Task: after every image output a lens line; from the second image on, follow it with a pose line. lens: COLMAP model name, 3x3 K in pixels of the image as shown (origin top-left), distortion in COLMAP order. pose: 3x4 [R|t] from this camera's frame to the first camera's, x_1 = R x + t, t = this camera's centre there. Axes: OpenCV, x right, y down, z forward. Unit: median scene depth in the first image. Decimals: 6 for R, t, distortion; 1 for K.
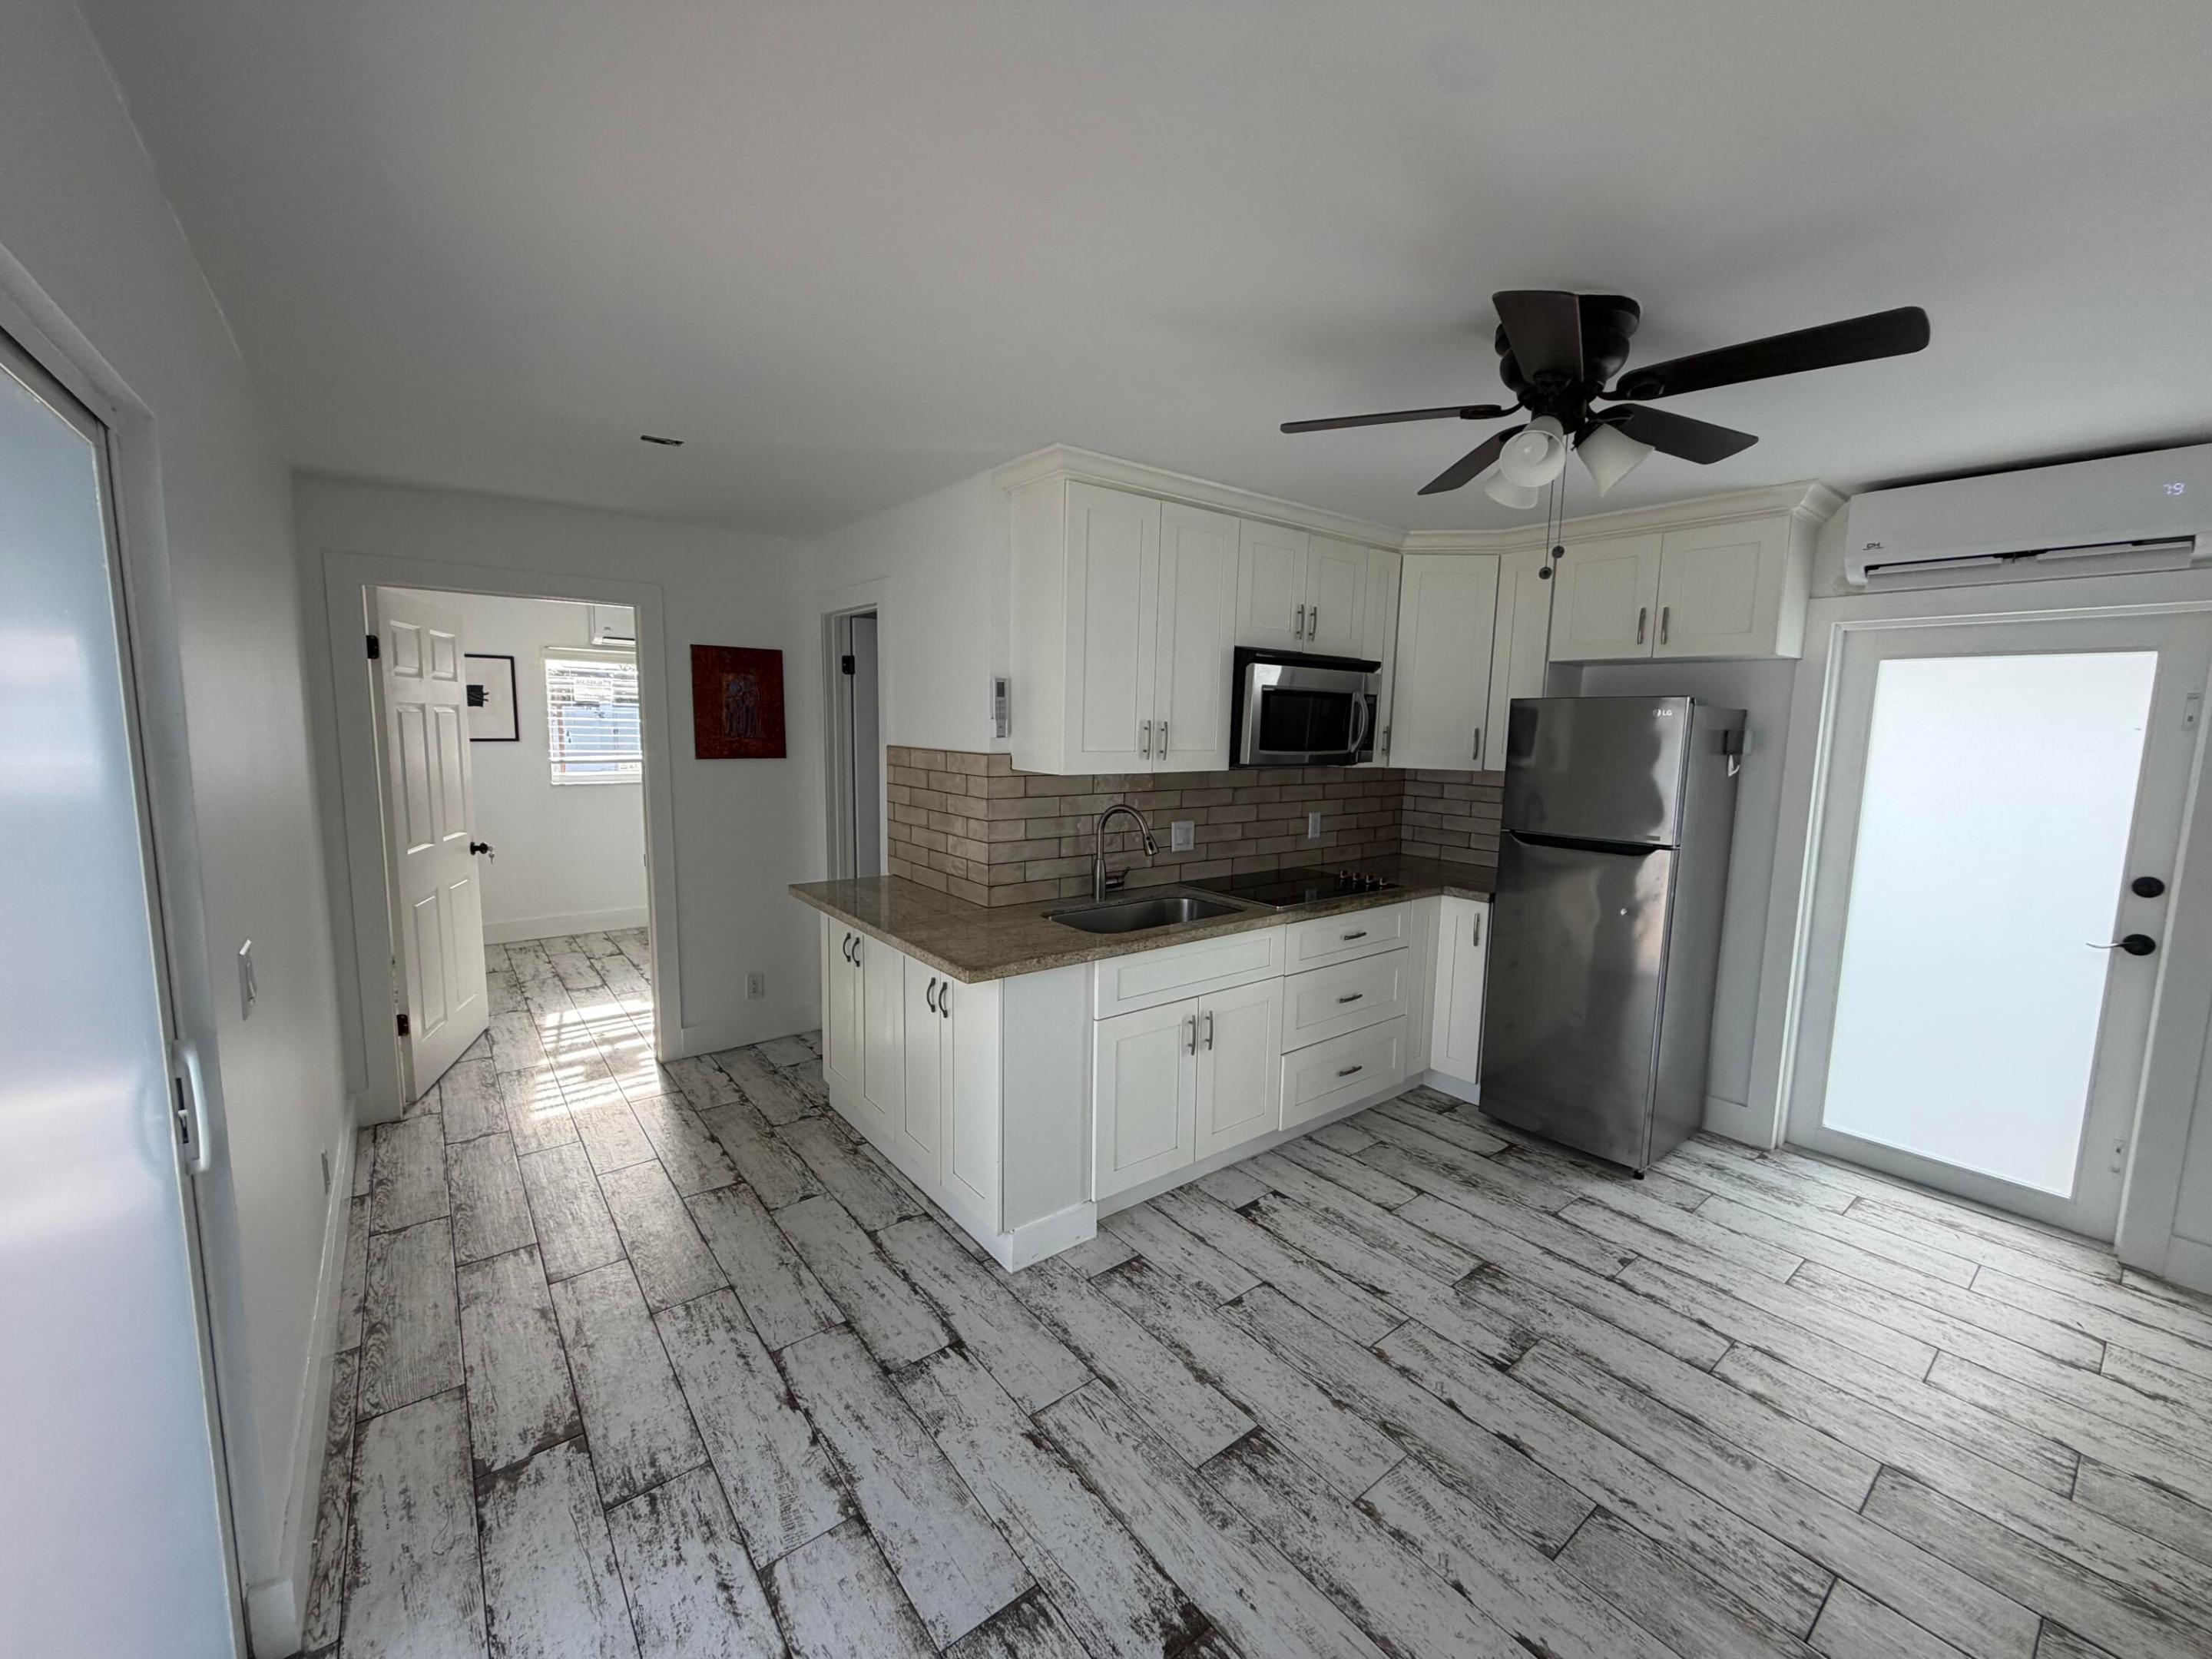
lens RADIAL K [[887.1, 0, 1098.2], [0, 887.1, 825.5], [0, 0, 1]] dist [0.001518, 0.000029]
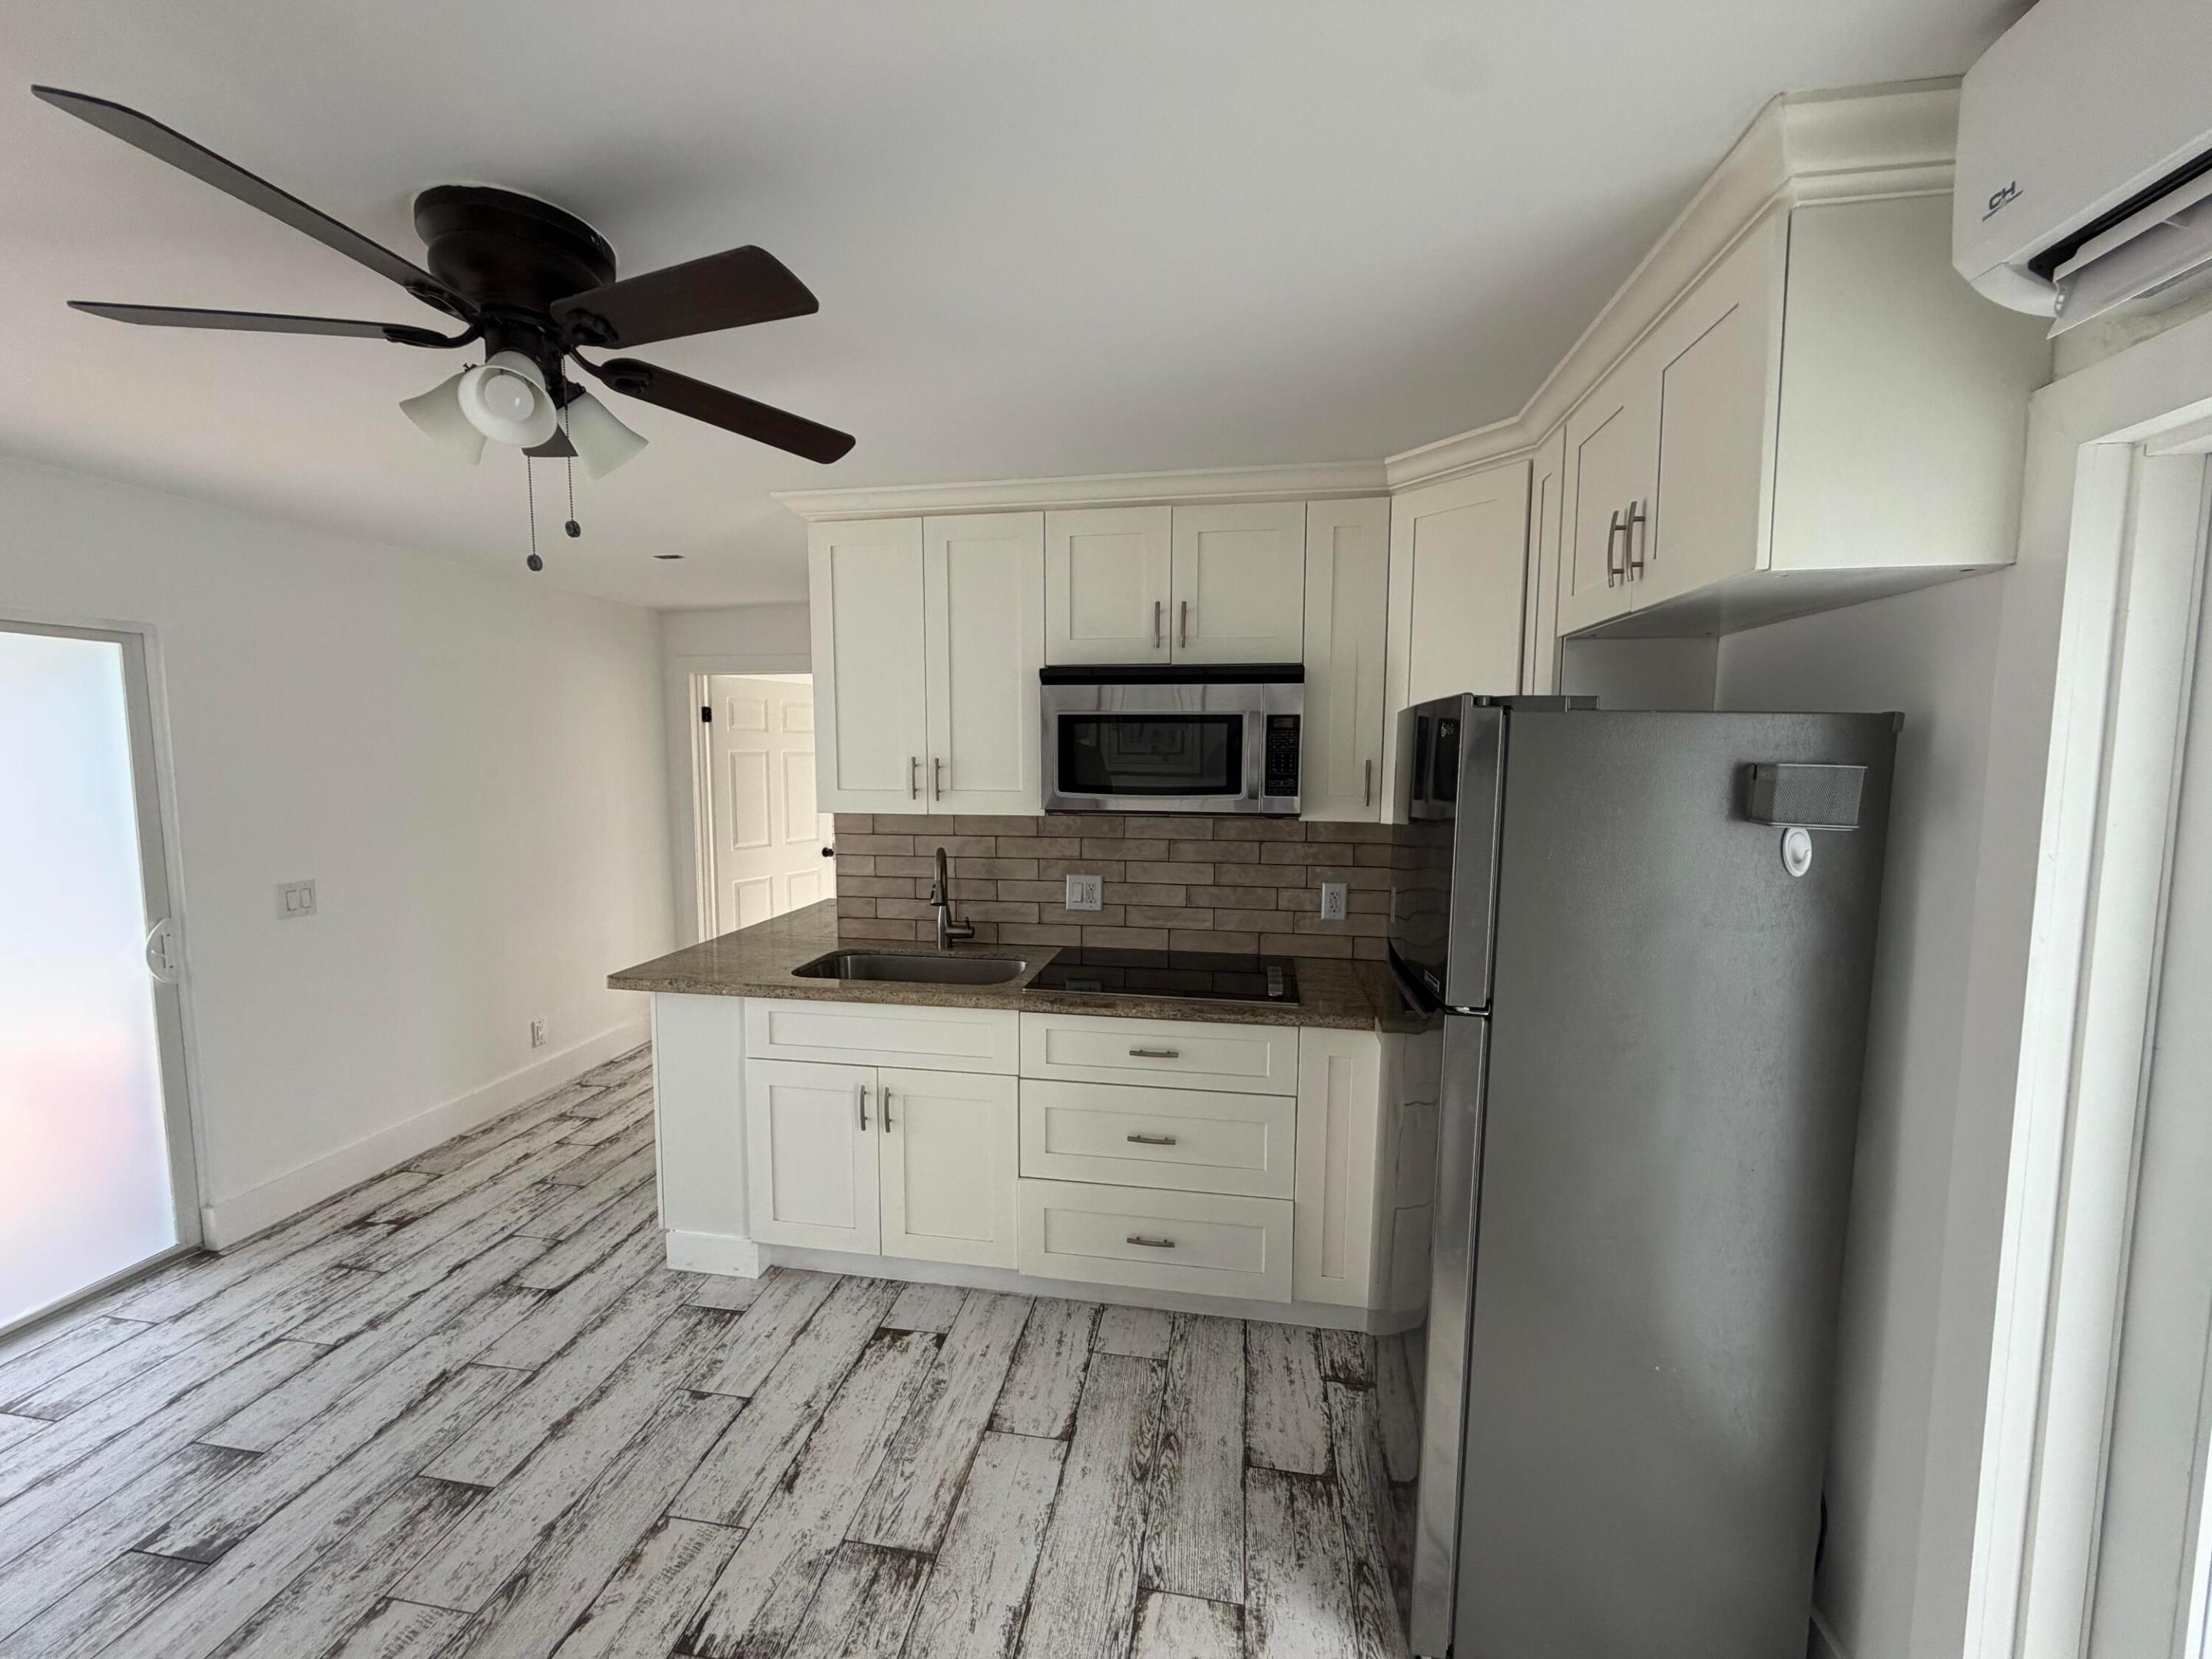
lens RADIAL K [[887.1, 0, 1096.2], [0, 887.1, 823.9], [0, 0, 1]] dist [0.001518, 0.000029]
pose [[0.669191, 0.044327, -0.741768, 0.968335], [-0.075325, 0.997124, -0.008368, -0.062358], [0.739263, 0.061473, 0.670605, 0.589408]]
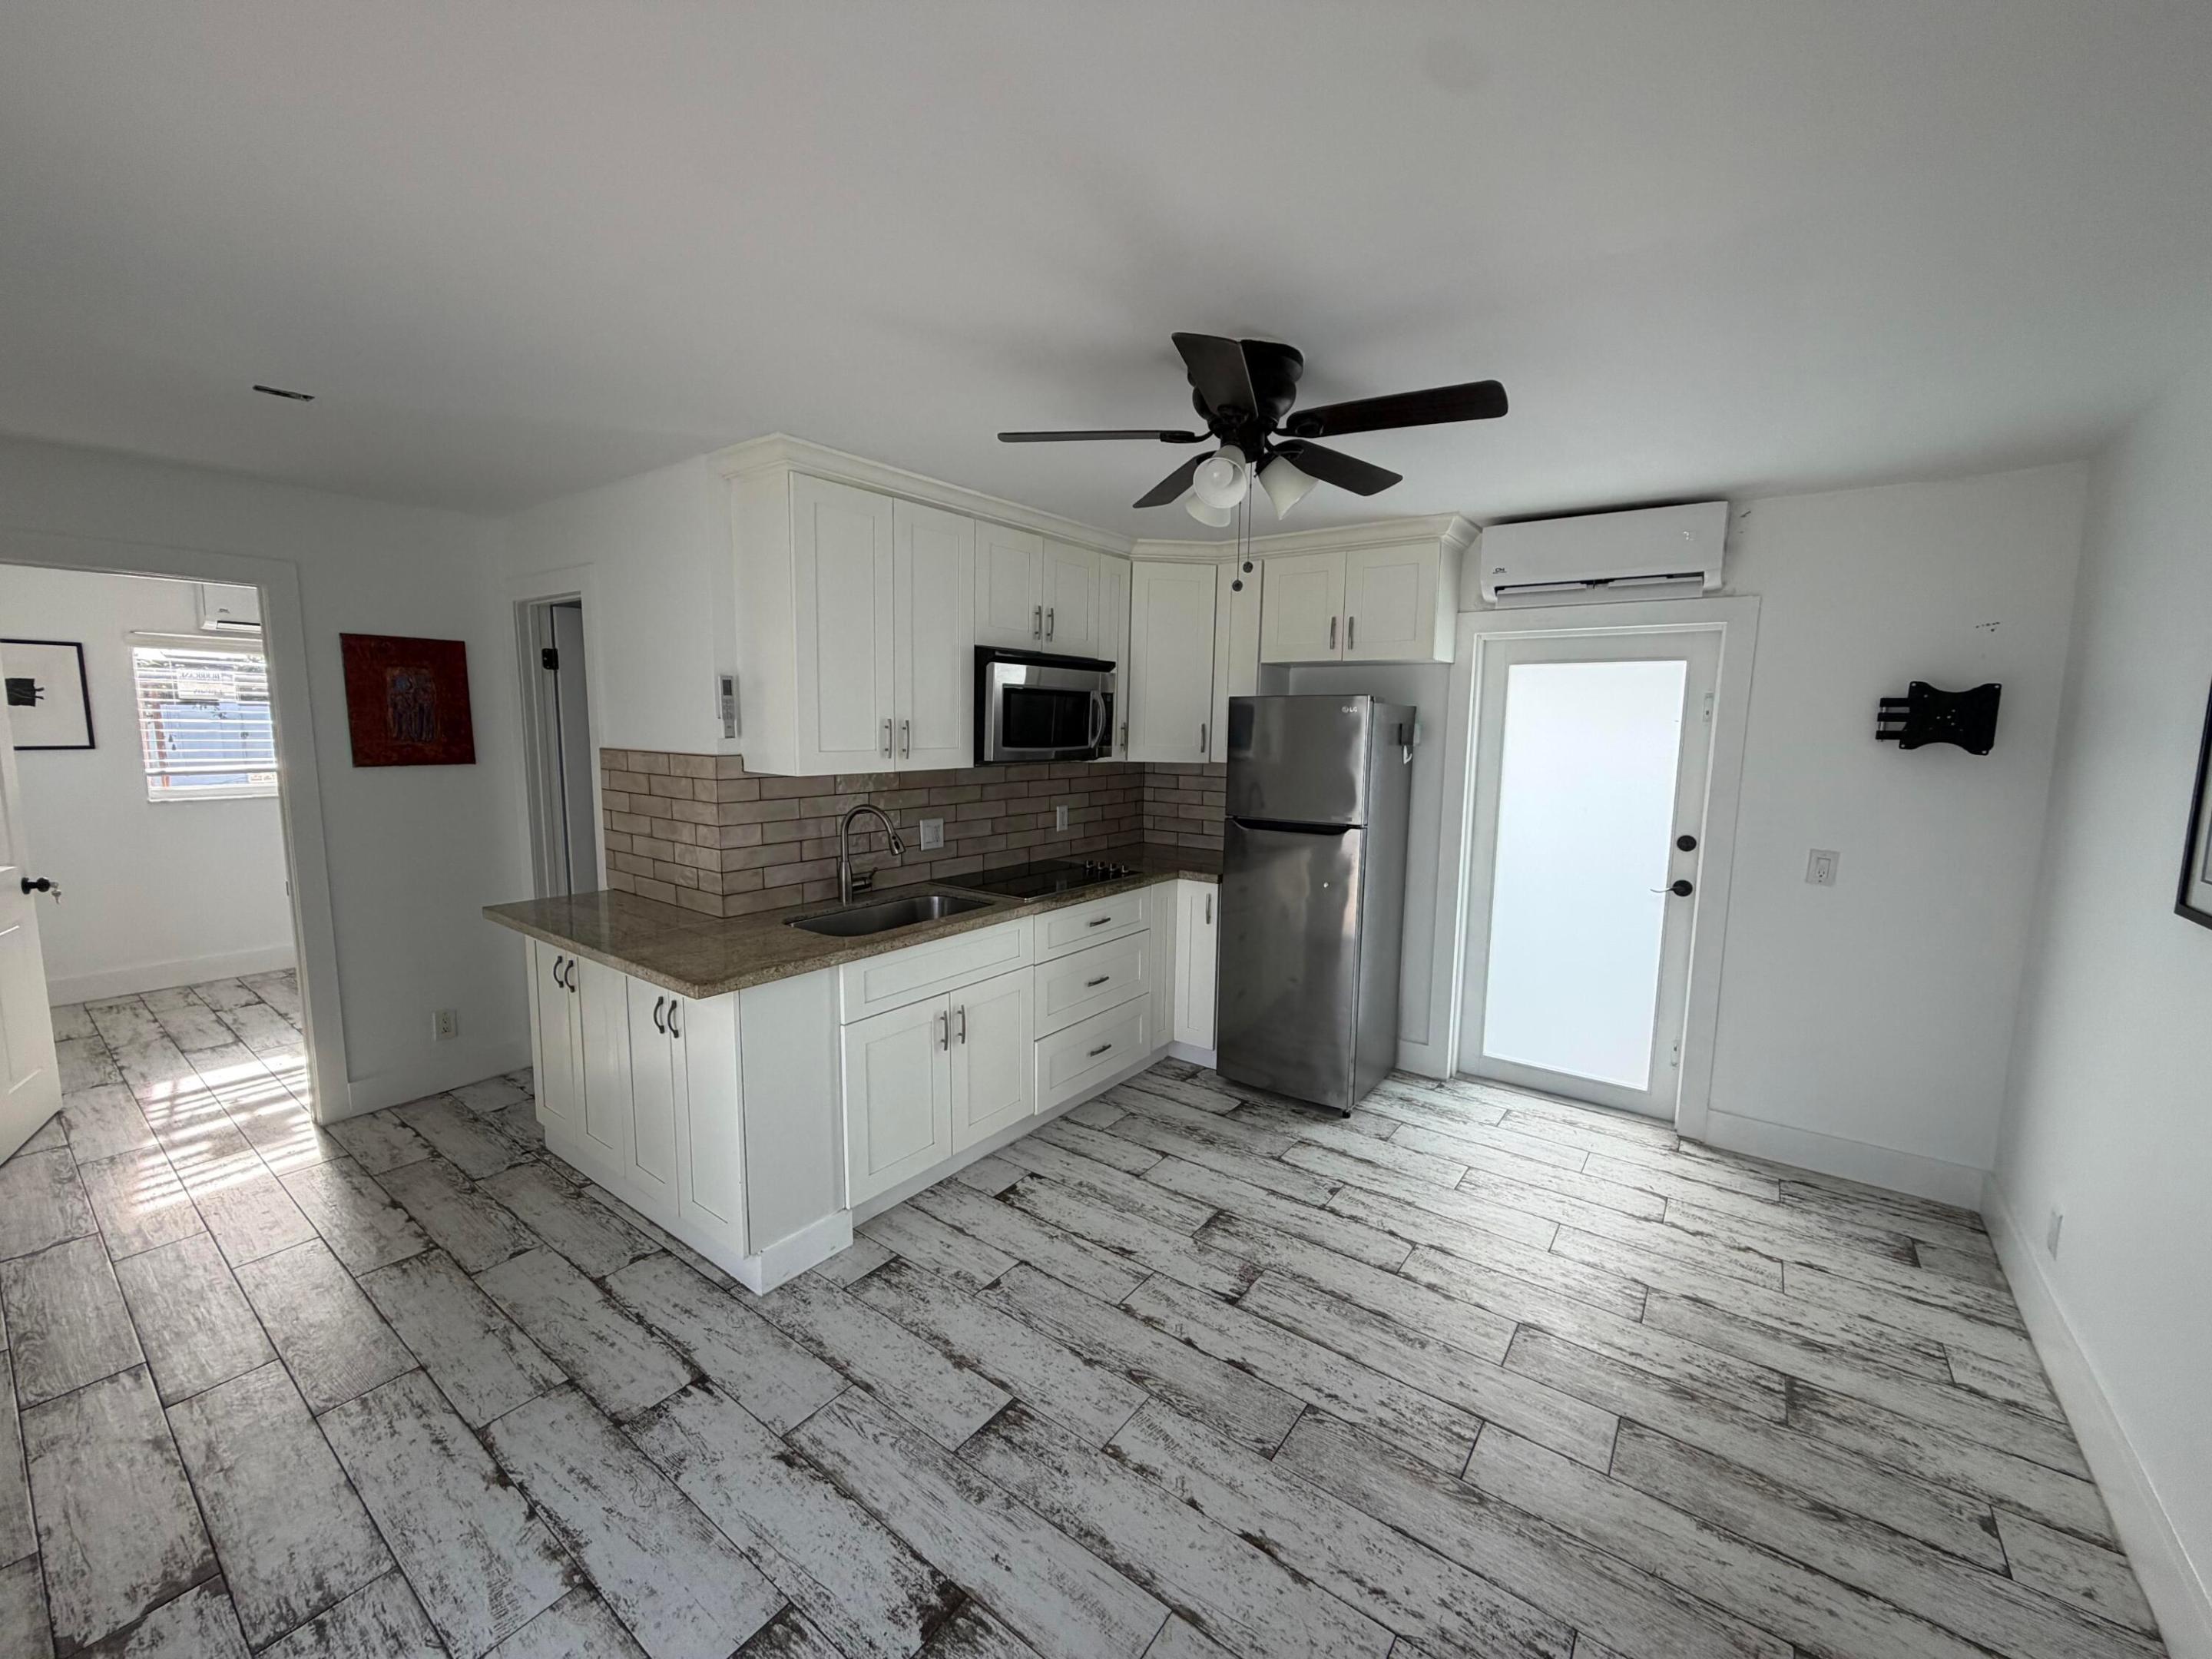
lens RADIAL K [[887.1, 0, 1099.6], [0, 887.1, 826.3], [0, 0, 1]] dist [0.001518, 0.000029]
pose [[0.964799, -0.038517, 0.260151, 0.023755], [0.037119, 0.999258, 0.010288, -0.000097], [-0.260354, -0.000269, 0.965513, -0.022390]]
